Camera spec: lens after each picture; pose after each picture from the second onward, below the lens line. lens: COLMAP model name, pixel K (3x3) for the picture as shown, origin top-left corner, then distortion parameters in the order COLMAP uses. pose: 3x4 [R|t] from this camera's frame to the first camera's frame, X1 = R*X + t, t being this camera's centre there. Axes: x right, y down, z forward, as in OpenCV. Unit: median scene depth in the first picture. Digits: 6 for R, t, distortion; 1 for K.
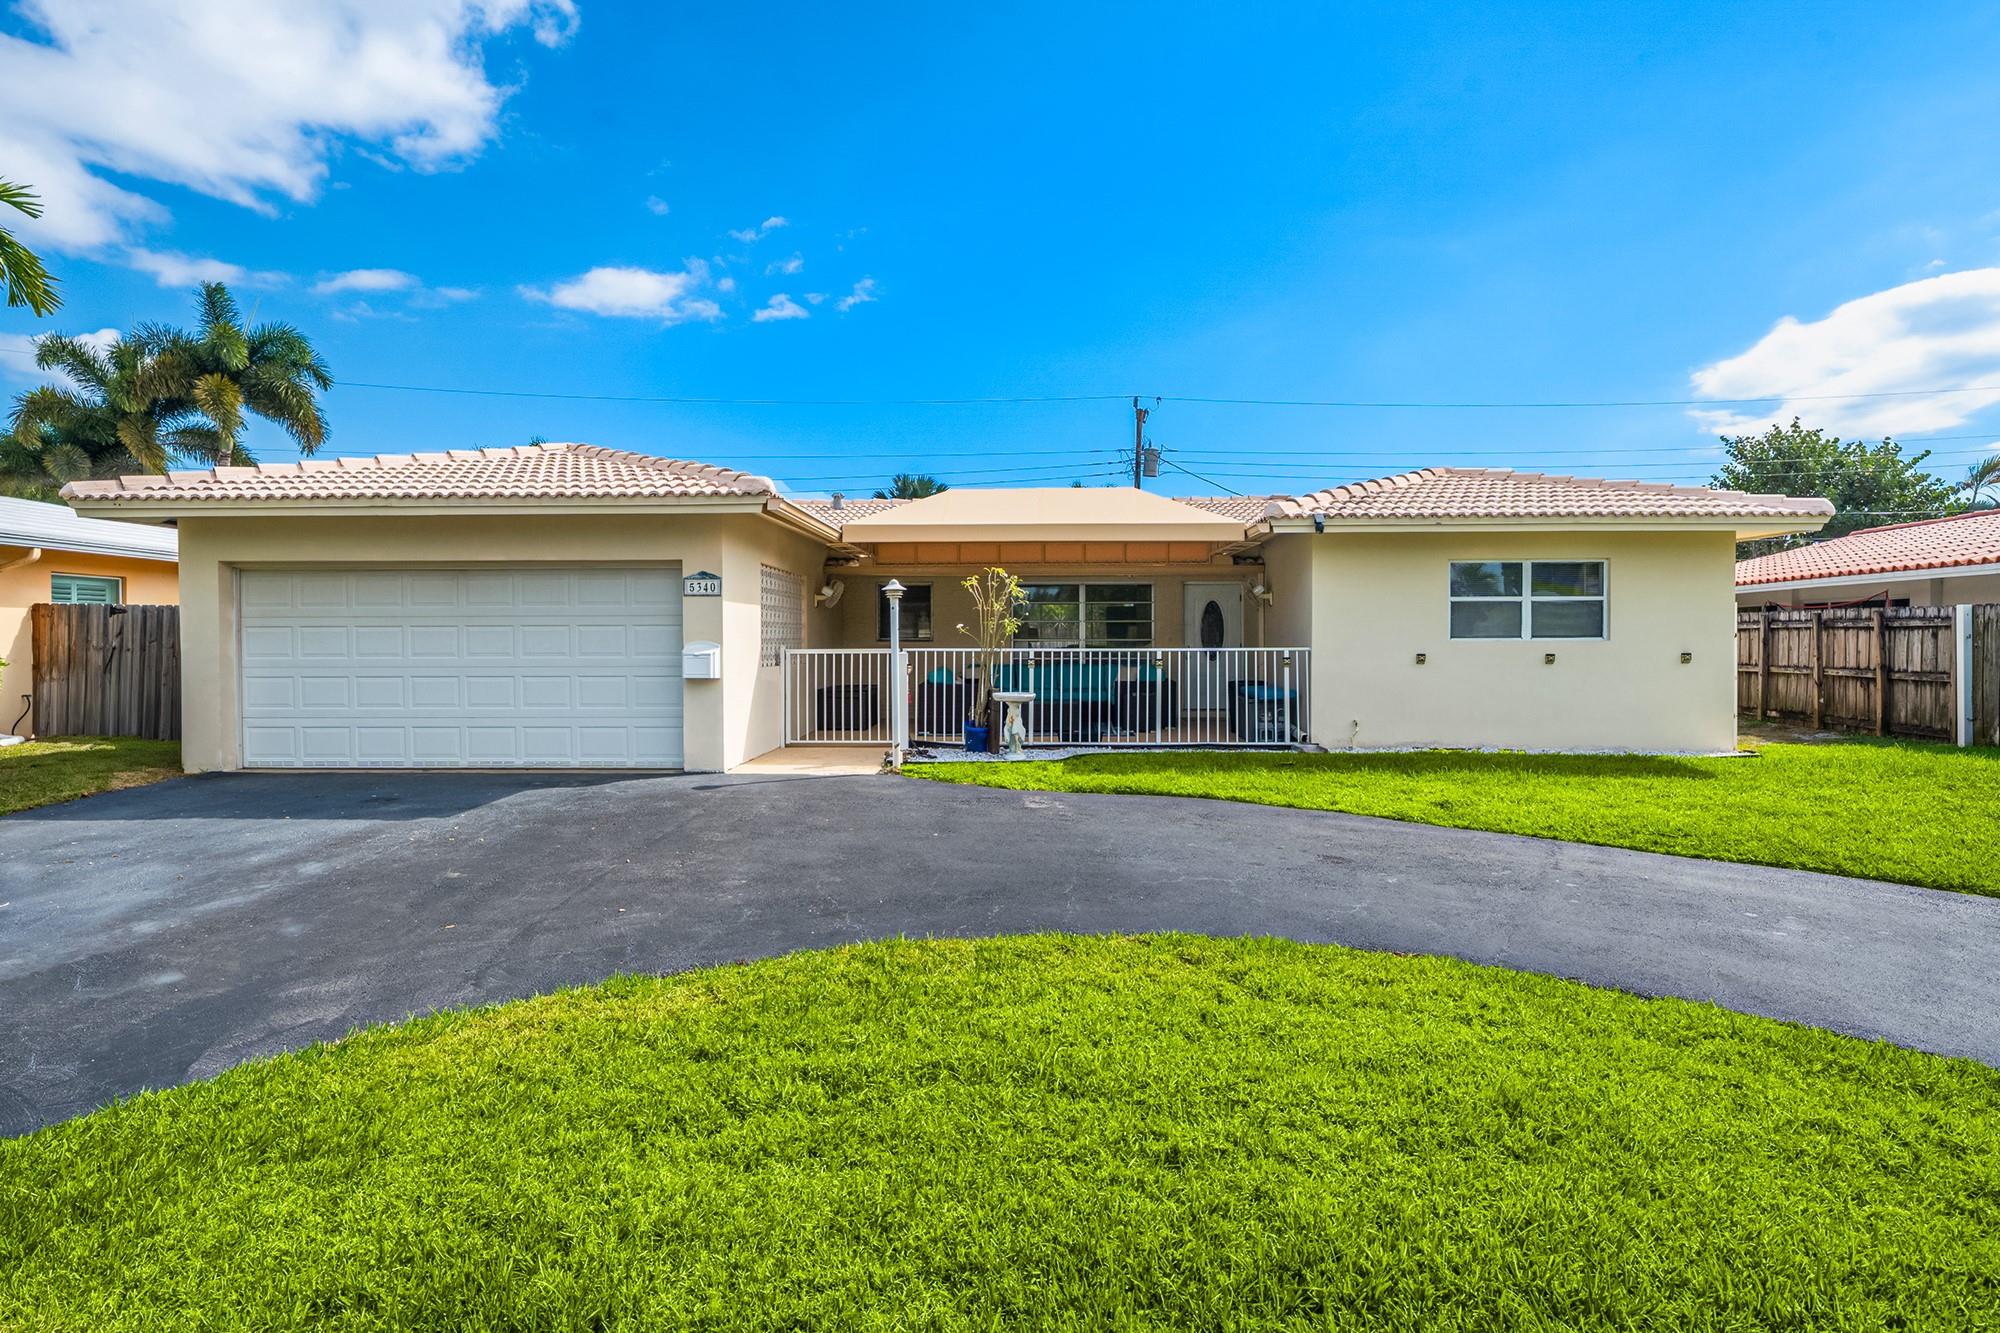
lens RADIAL K [[1112.1, 0, 1011.4], [0, 1112.1, 652.7], [0, 0, 1]] dist [0.011893, 0.002152]
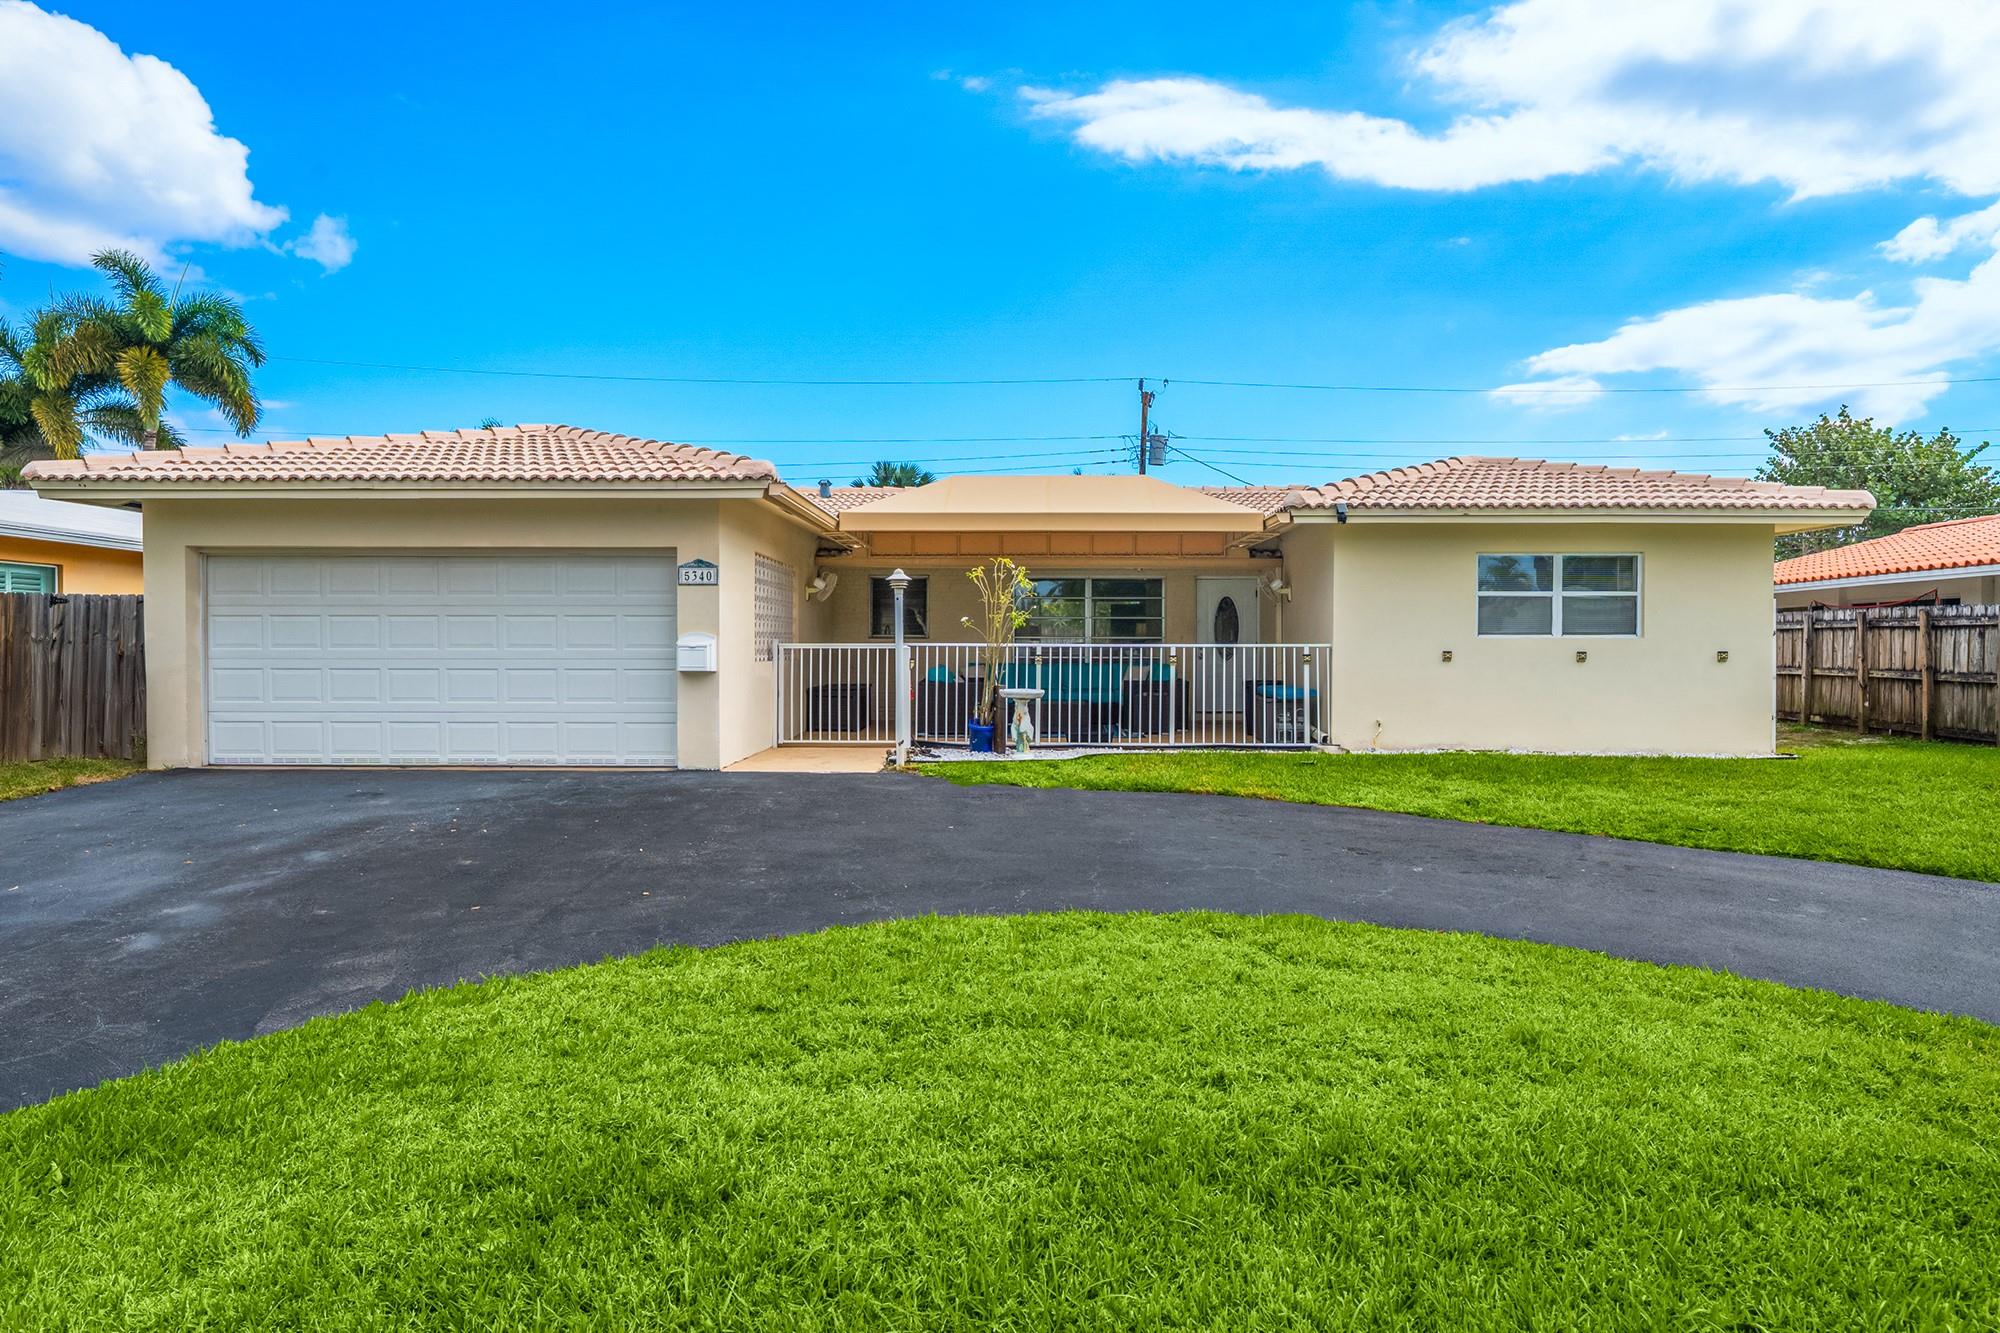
lens RADIAL K [[1227.1, 0, 1011.5], [0, 1227.1, 659.2], [0, 0, 1]] dist [0.011954, 0.003532]
pose [[0.999917, 0.004414, 0.012130, -0.019184], [-0.004405, 0.999990, -0.000698, 0.010883], [-0.012133, 0.000644, 0.999926, -0.050842]]
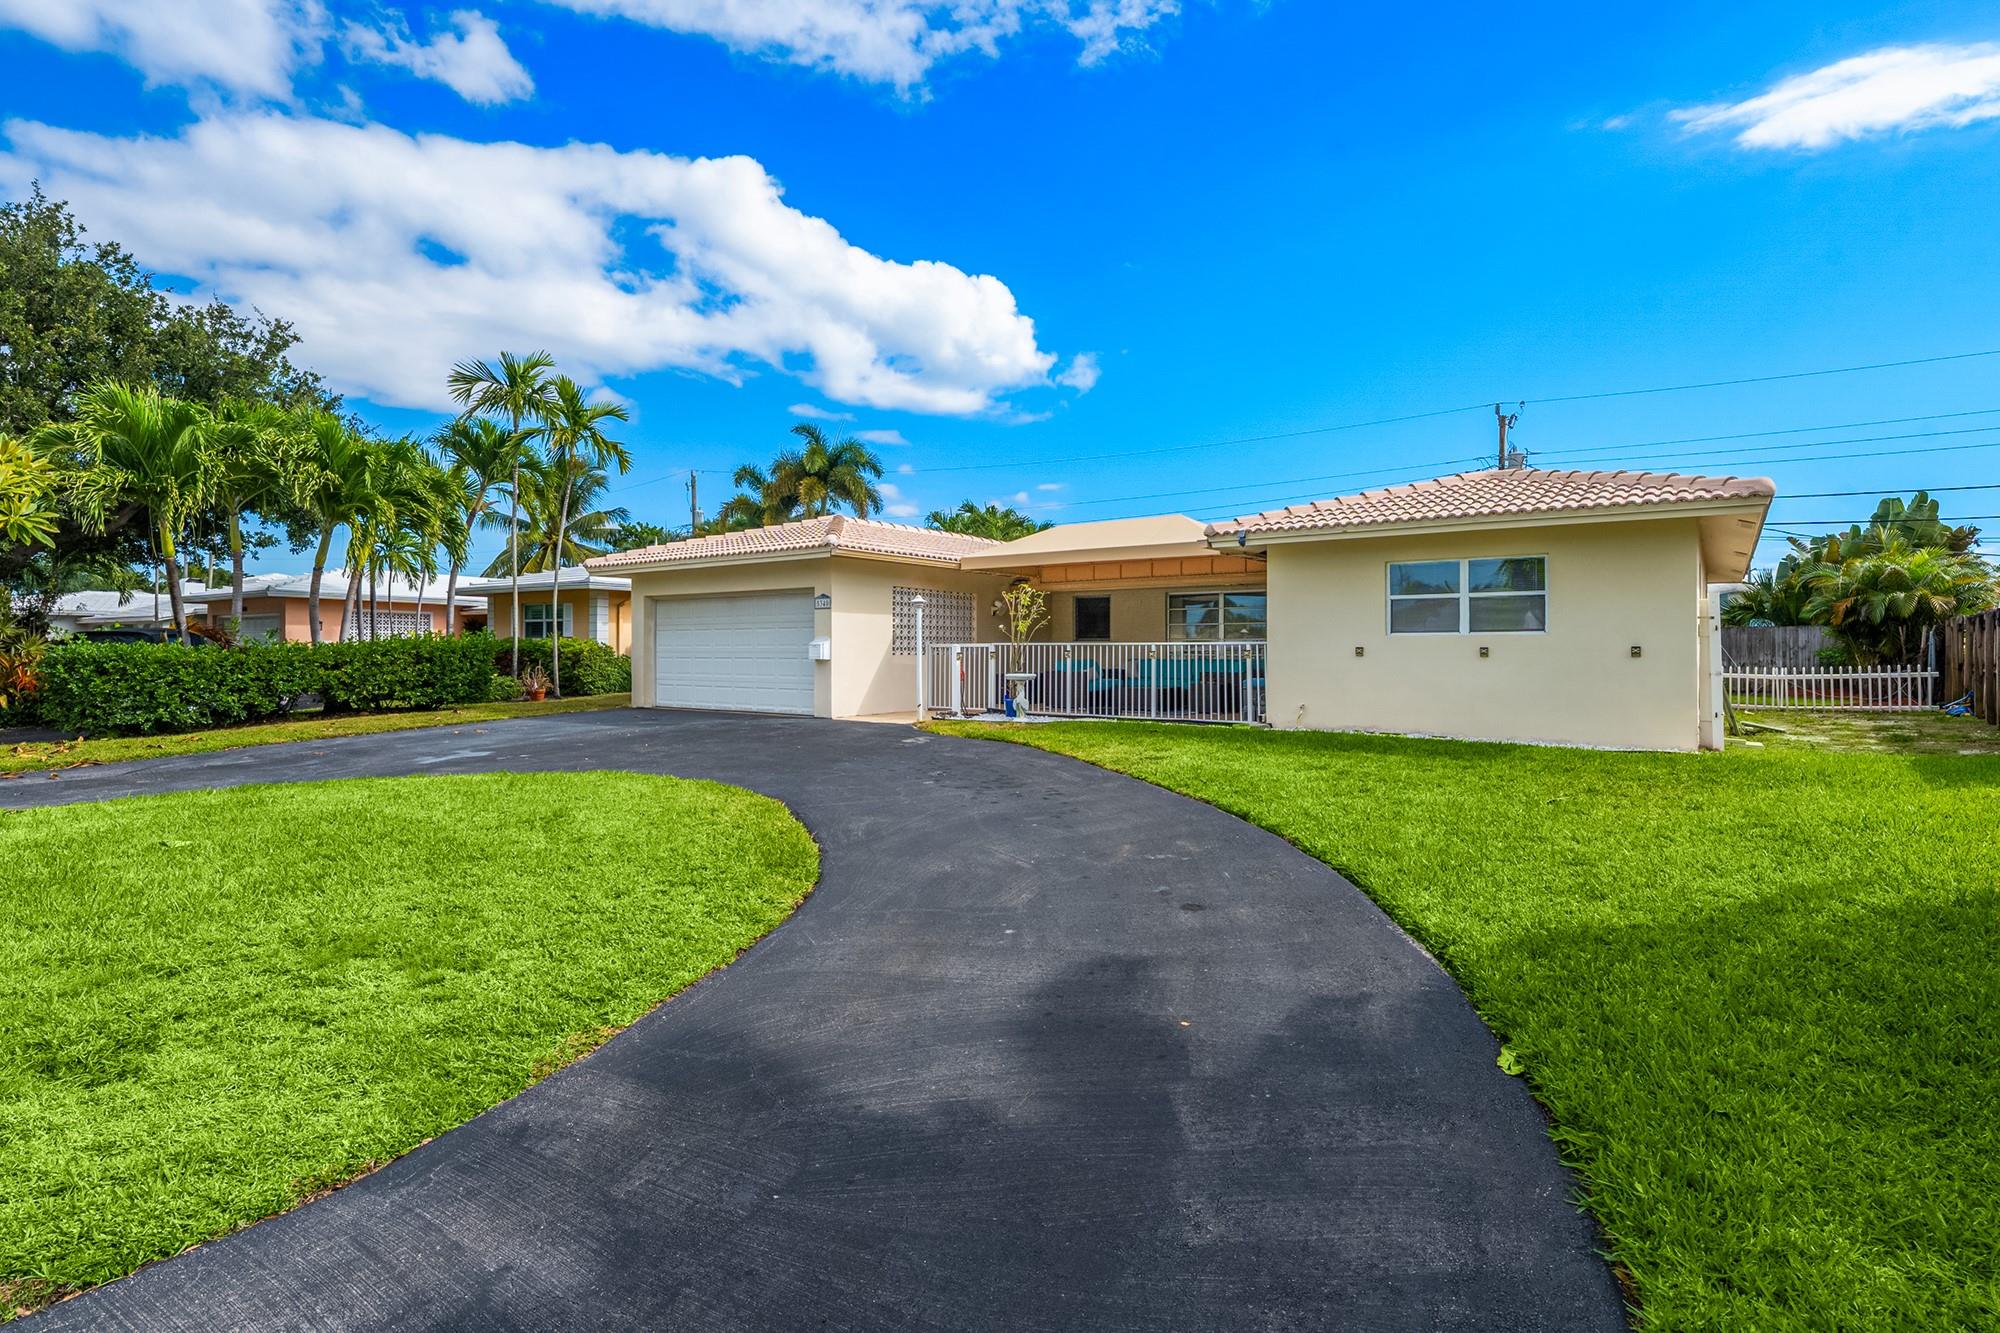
lens RADIAL K [[960.0, 0, 997.7], [0, 960.0, 636.2], [0, 0, 1]] dist [0.013252, -0.005363]
pose [[0.829134, -0.004748, -0.559030, 0.639232], [-0.005891, 0.999834, -0.017228, 0.009502], [0.559019, 0.017578, 0.828968, -0.006240]]
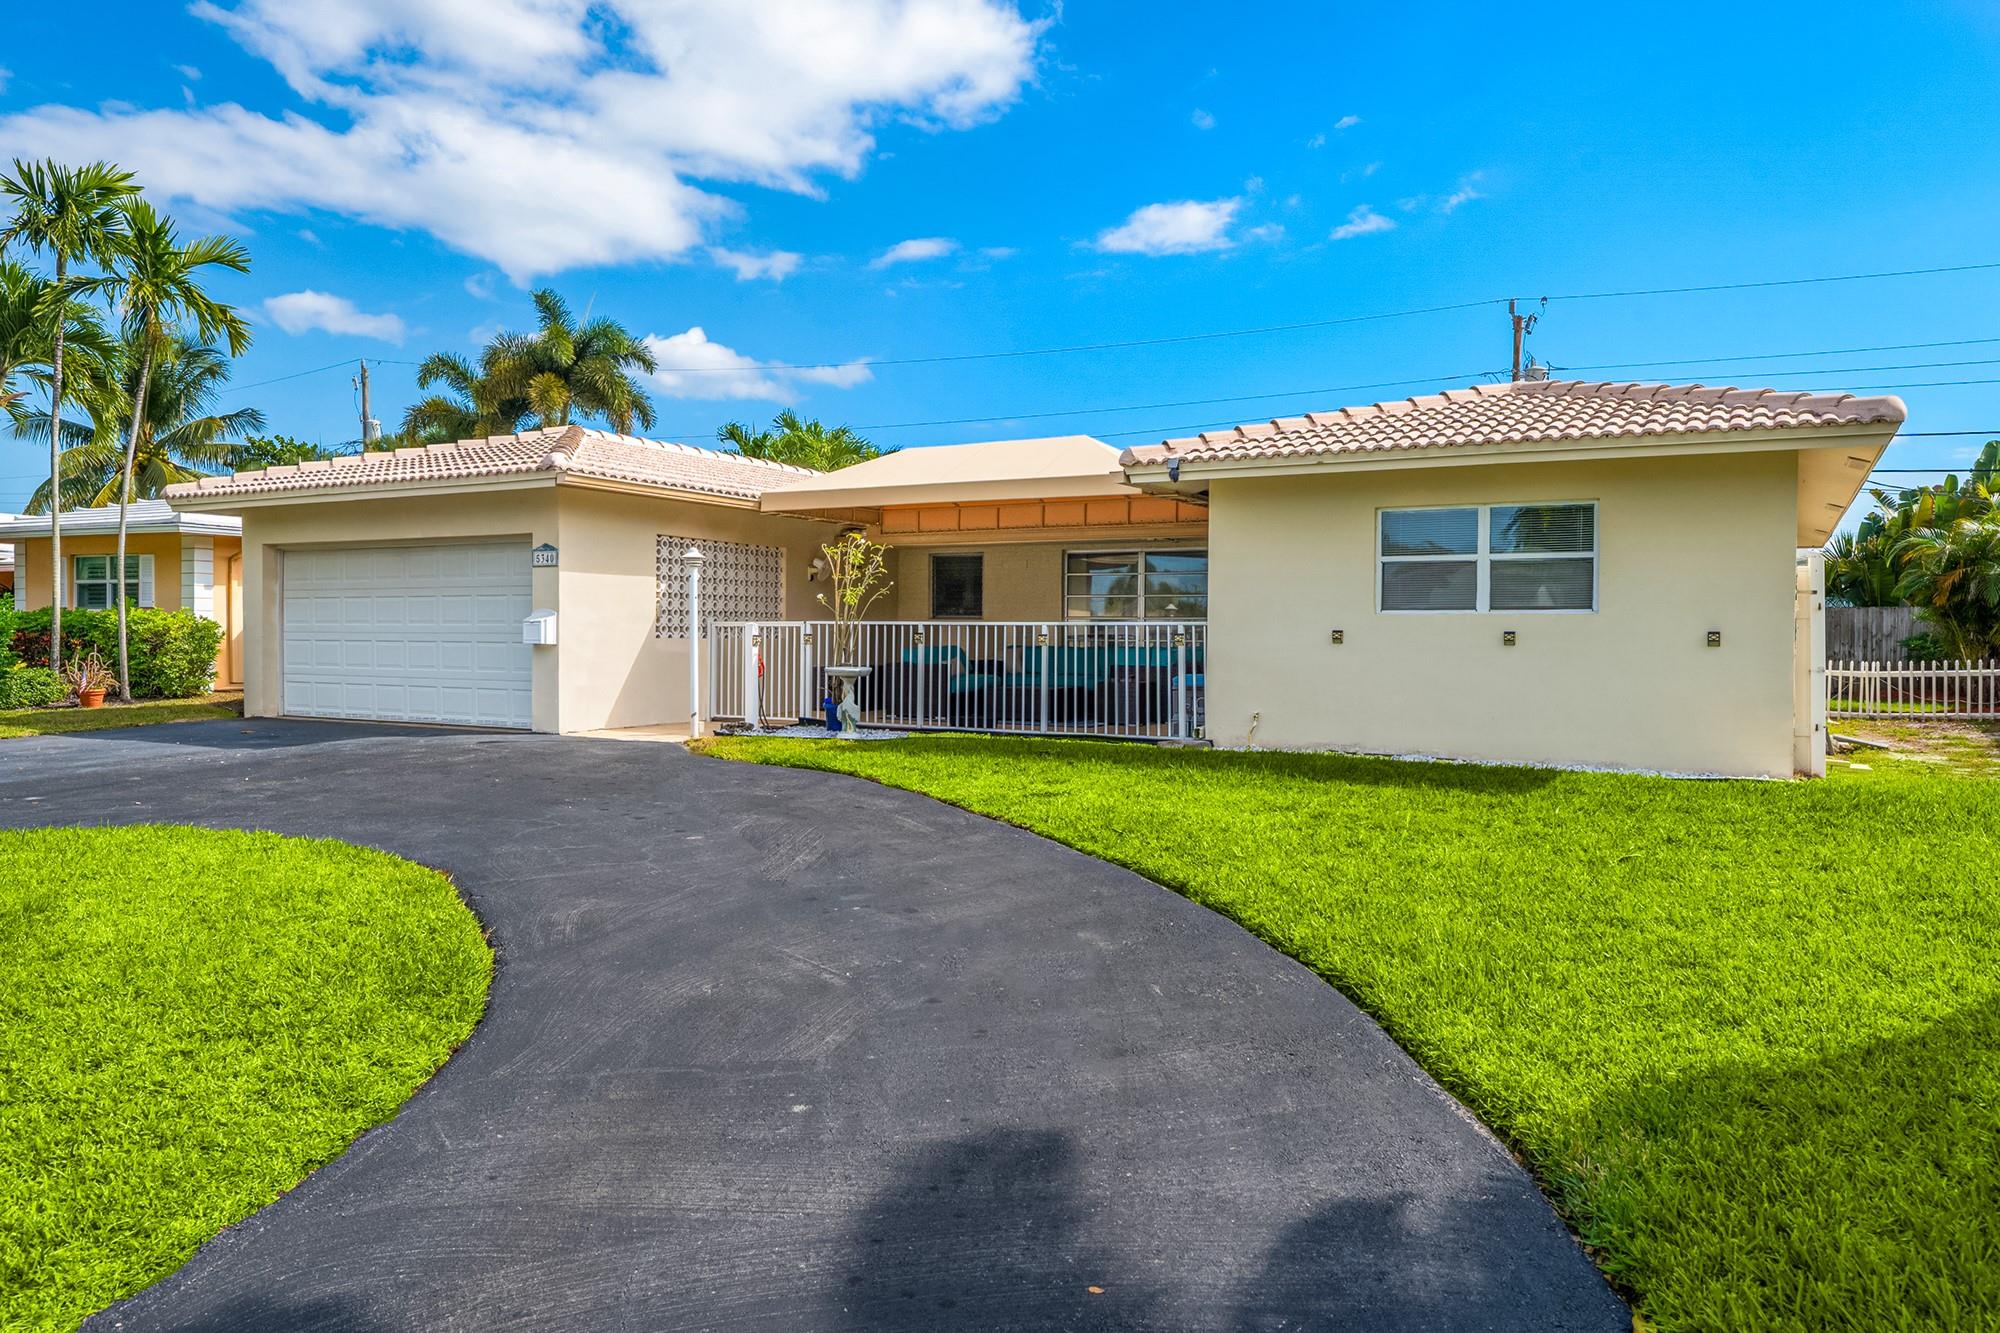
lens RADIAL K [[1345.8, 0, 992.5], [0, 1345.8, 623.1], [0, 0, 1]] dist [0.000772, 0.000898]
pose [[0.890987, 0.005610, -0.453993, 0.609847], [-0.011934, 0.999868, -0.011066, 0.009875], [0.453871, 0.015278, 0.890936, 0.056572]]
